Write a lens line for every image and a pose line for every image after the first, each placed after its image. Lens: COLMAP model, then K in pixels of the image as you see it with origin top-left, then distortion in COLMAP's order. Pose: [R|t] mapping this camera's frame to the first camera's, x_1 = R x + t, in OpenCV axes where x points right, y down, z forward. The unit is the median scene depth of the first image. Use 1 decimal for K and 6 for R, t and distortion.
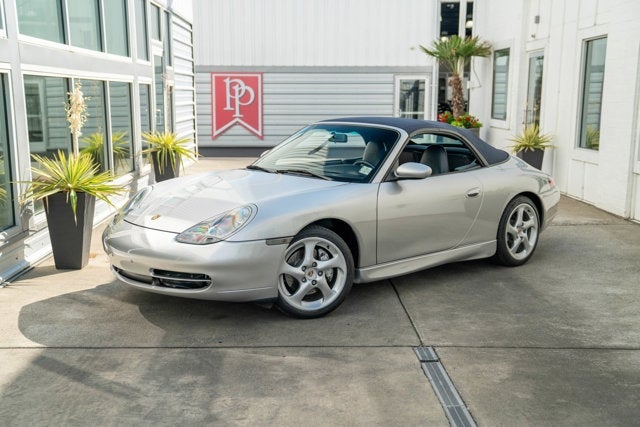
lens RADIAL K [[726.7, 0, 318.9], [0, 726.7, 213.3], [0, 0, 1]] dist [0.055010, 0.237585]
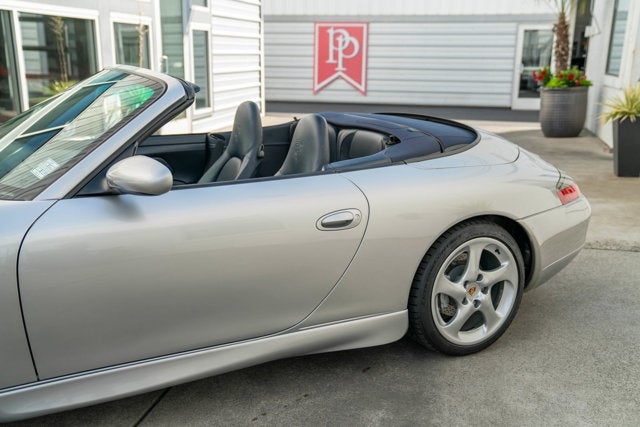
lens RADIAL K [[662.3, 0, 320.0], [0, 662.3, 213.5], [0, 0, 1]] dist [0.011144, 0.169070]
pose [[0.968894, 0.068112, -0.237917, 0.159268], [-0.049687, 0.995343, 0.082606, -0.035315], [0.242435, -0.068215, 0.967766, 0.303049]]
